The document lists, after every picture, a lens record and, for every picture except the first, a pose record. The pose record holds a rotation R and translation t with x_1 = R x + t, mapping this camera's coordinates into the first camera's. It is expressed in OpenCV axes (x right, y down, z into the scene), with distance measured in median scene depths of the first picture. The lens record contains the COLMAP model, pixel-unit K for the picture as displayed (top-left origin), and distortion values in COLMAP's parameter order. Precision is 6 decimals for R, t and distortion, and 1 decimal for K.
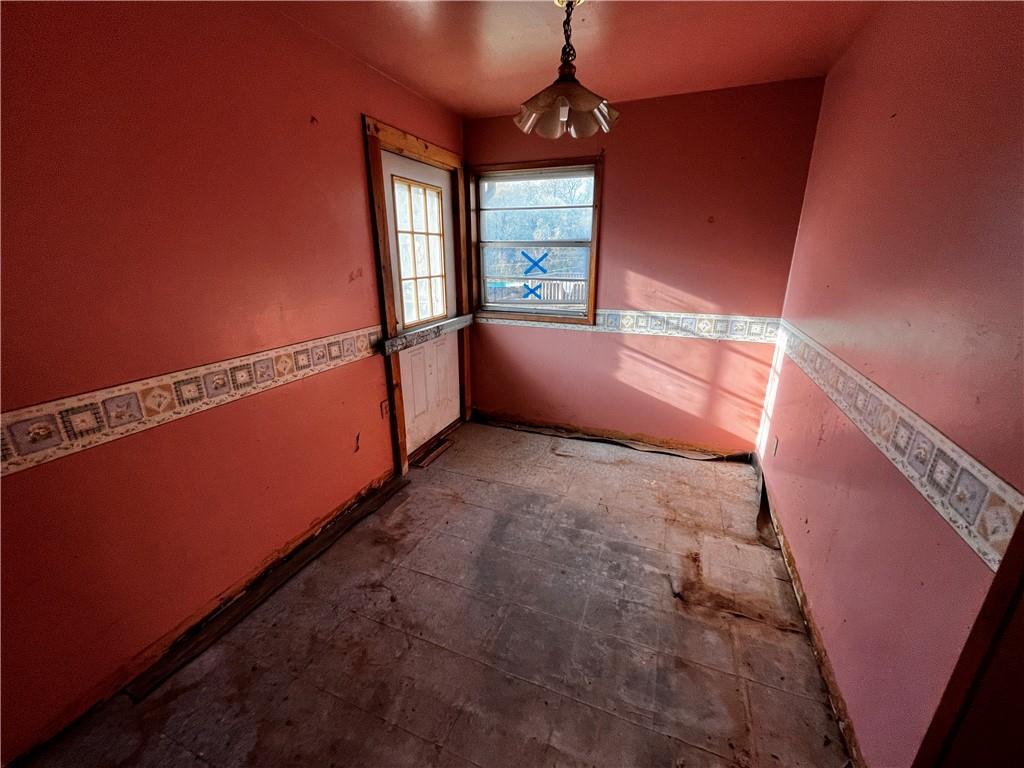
lens RADIAL K [[415.2, 0, 509.8], [0, 415.2, 384.7], [0, 0, 1]] dist [-0.000524, 0.000022]
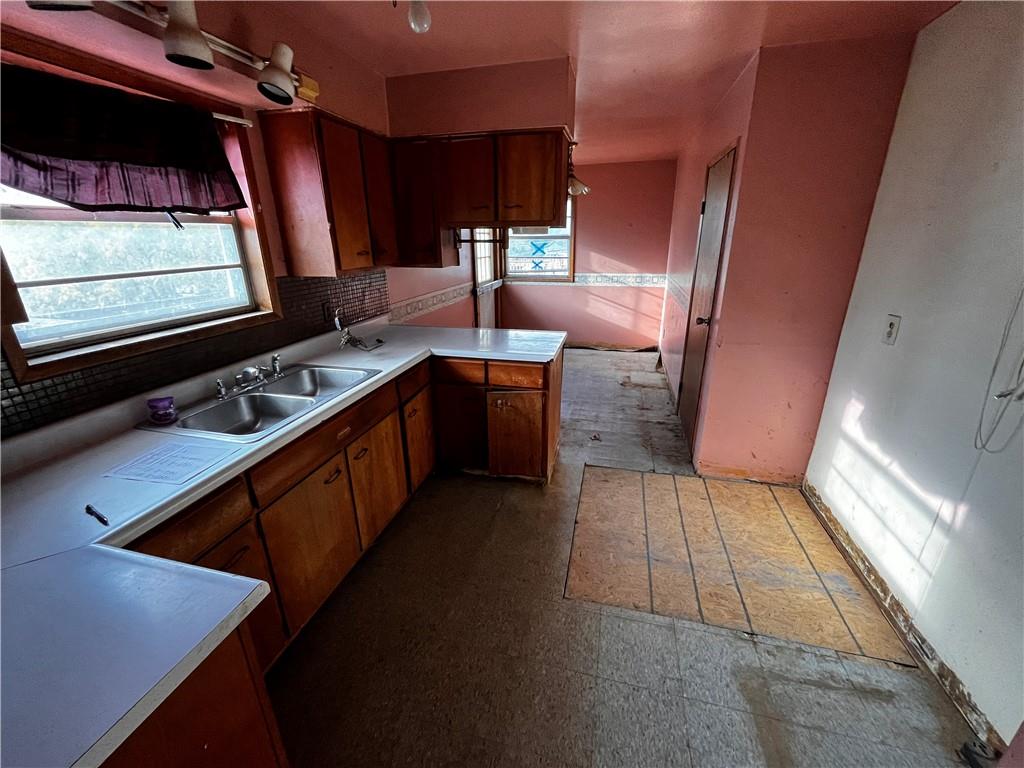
lens RADIAL K [[415.2, 0, 509.8], [0, 415.2, 384.7], [0, 0, 1]] dist [-0.000524, 0.000022]
pose [[0.991840, -0.056302, 0.114381, -0.328551], [0.052417, 0.997951, 0.036691, 0.238721], [-0.116212, -0.030396, 0.992759, -0.844486]]
